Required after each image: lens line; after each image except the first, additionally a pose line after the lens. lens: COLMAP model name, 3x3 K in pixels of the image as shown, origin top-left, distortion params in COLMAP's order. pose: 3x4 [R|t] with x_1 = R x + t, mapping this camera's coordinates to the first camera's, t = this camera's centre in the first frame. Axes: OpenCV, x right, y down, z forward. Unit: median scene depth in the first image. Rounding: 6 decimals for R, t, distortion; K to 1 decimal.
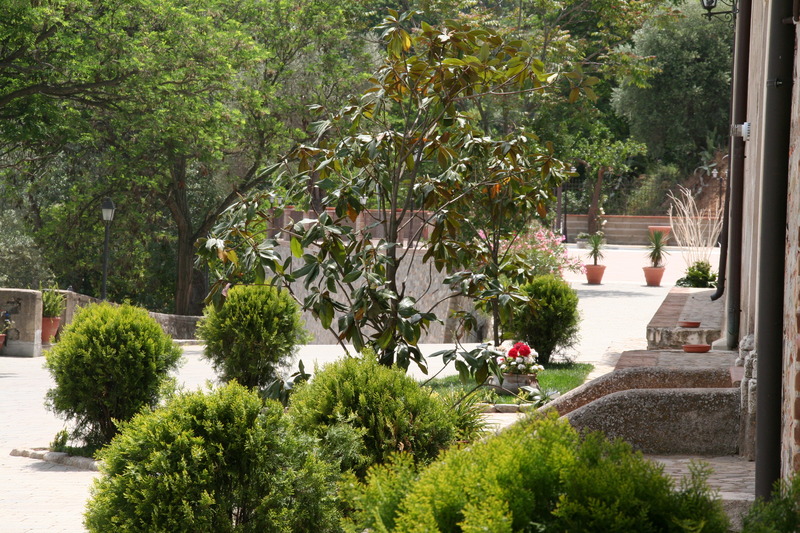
lens RADIAL K [[3290.5, 0, 400.0], [0, 3290.5, 266.3], [0, 0, 1]] dist [0.244981, 0.000000]
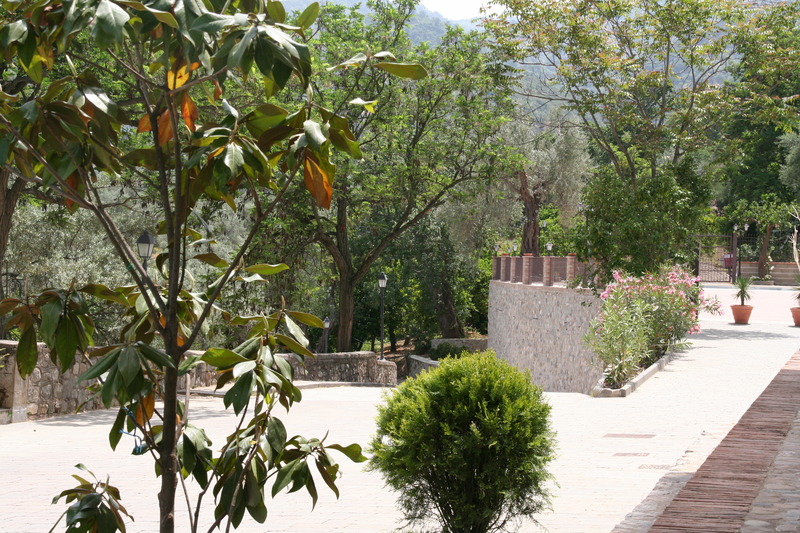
lens RADIAL K [[1793.4, 0, 399.9], [0, 1793.4, 267.1], [0, 0, 1]] dist [0.346661, 0.000000]
pose [[0.988219, -0.005112, -0.152964, 0.040348], [0.002489, 0.999847, -0.017335, -0.002794], [0.153029, 0.016750, 0.988080, 0.421426]]
